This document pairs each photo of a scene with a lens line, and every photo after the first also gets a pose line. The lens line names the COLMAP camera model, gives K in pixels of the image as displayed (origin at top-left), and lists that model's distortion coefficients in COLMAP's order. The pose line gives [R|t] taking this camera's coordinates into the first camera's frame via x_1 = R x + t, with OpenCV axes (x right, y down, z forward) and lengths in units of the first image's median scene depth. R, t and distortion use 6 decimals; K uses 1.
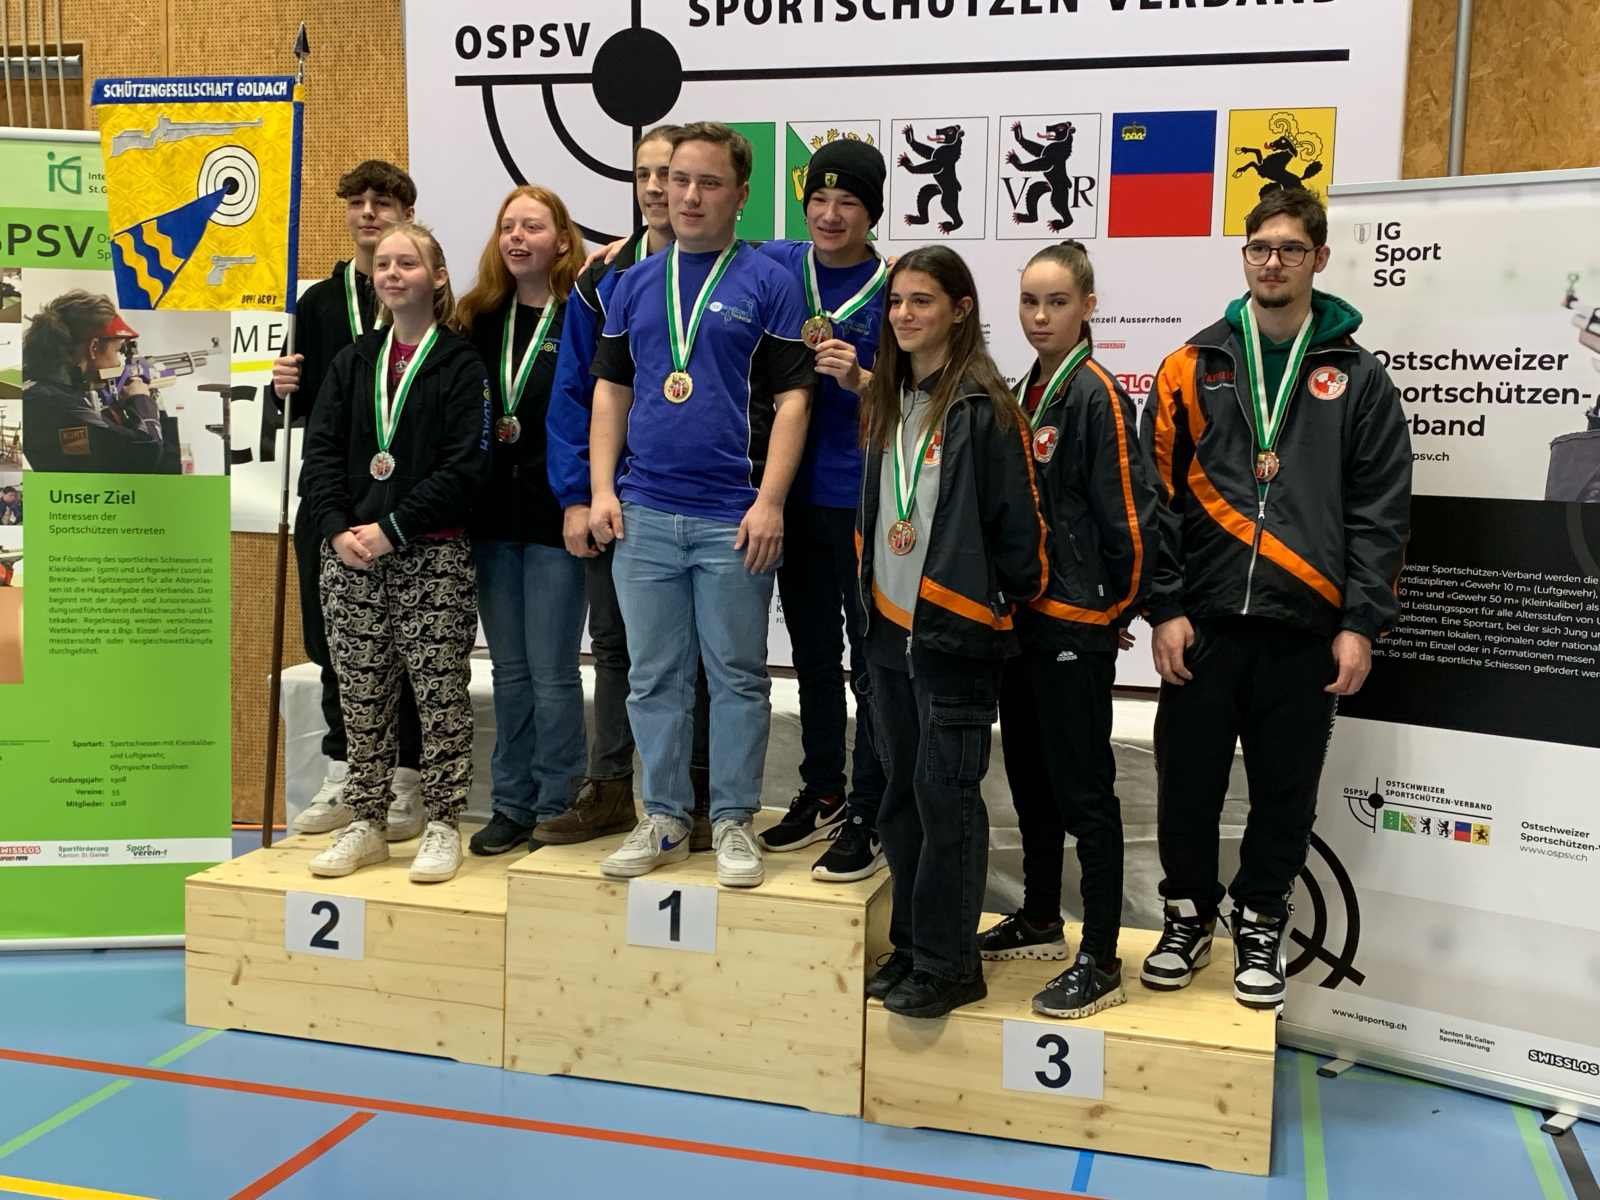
lens RADIAL K [[1835.3, 0, 800.0], [0, 1835.3, 600.0], [0, 0, 1]] dist [0.086515, -0.240947]
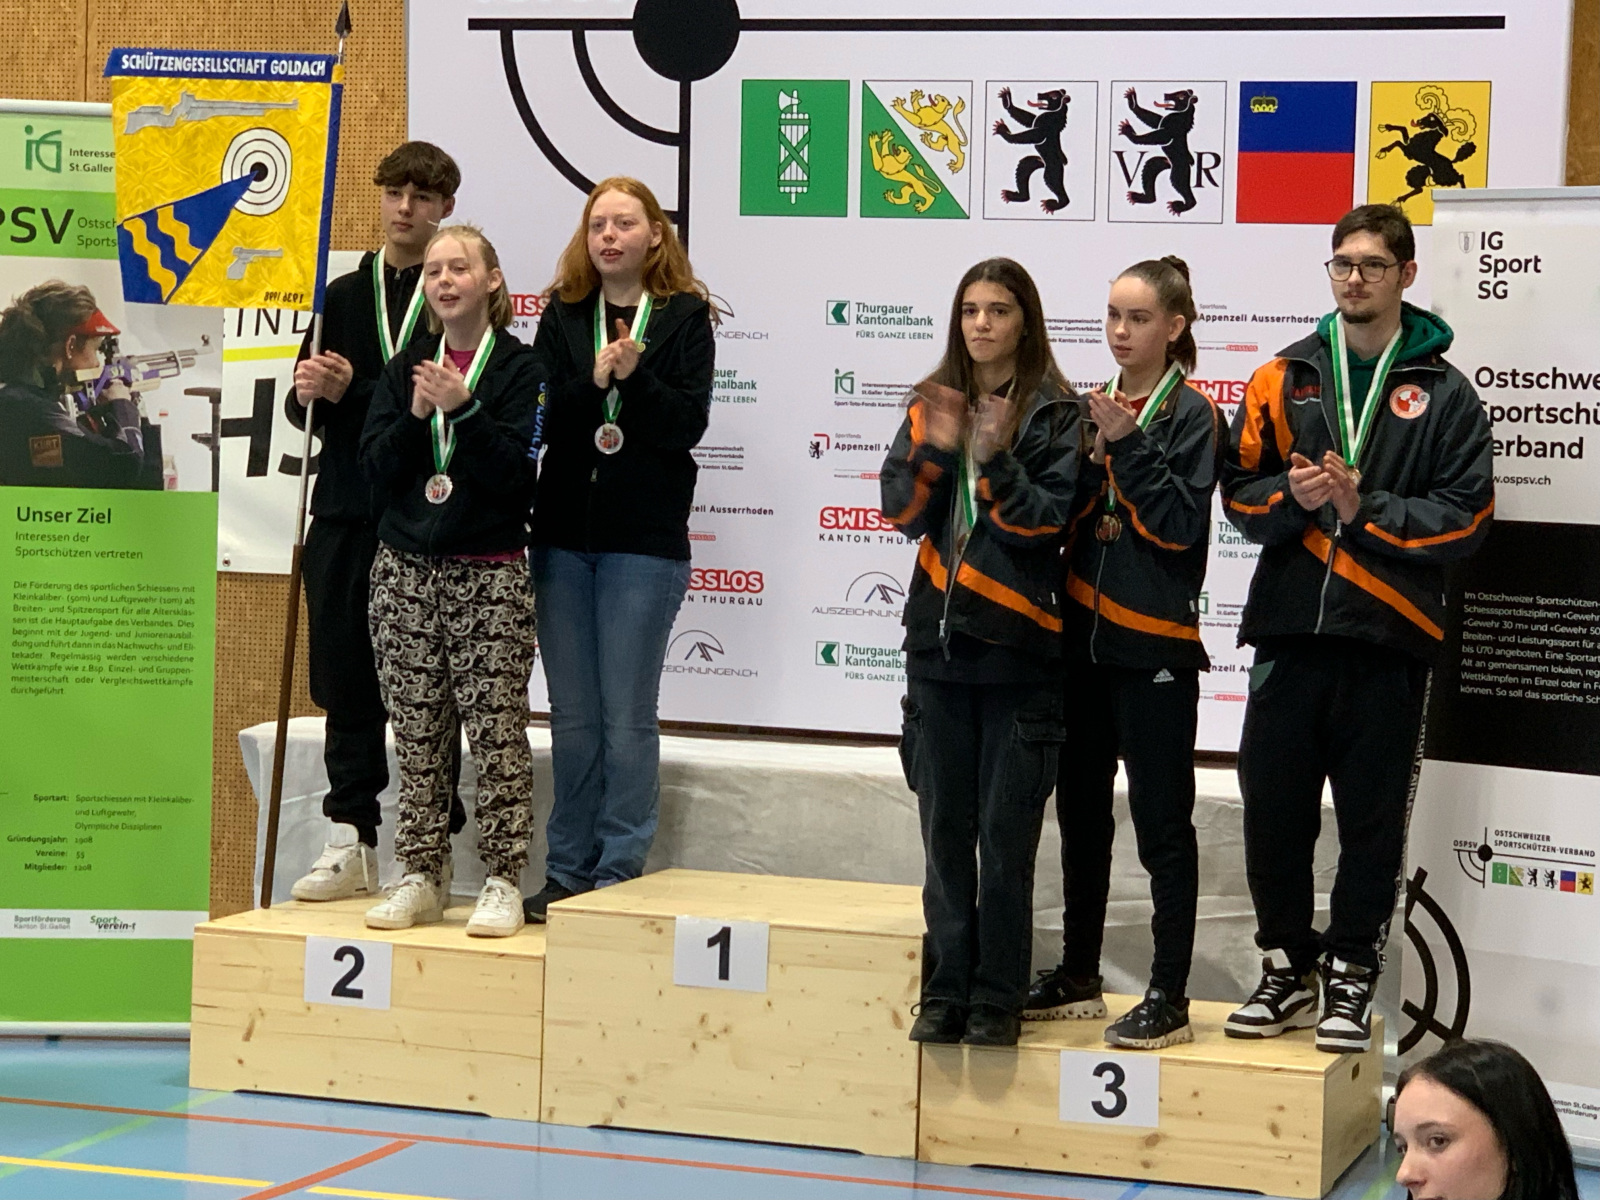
lens RADIAL K [[3722.4, 0, 800.0], [0, 3722.4, 600.0], [0, 0, 1]] dist [-0.282626, 4.102639]
pose [[0.999155, 0.009976, -0.039877, 0.036740], [-0.011856, 0.998816, -0.047182, 0.063525], [0.039359, 0.047615, 0.998090, -0.740590]]
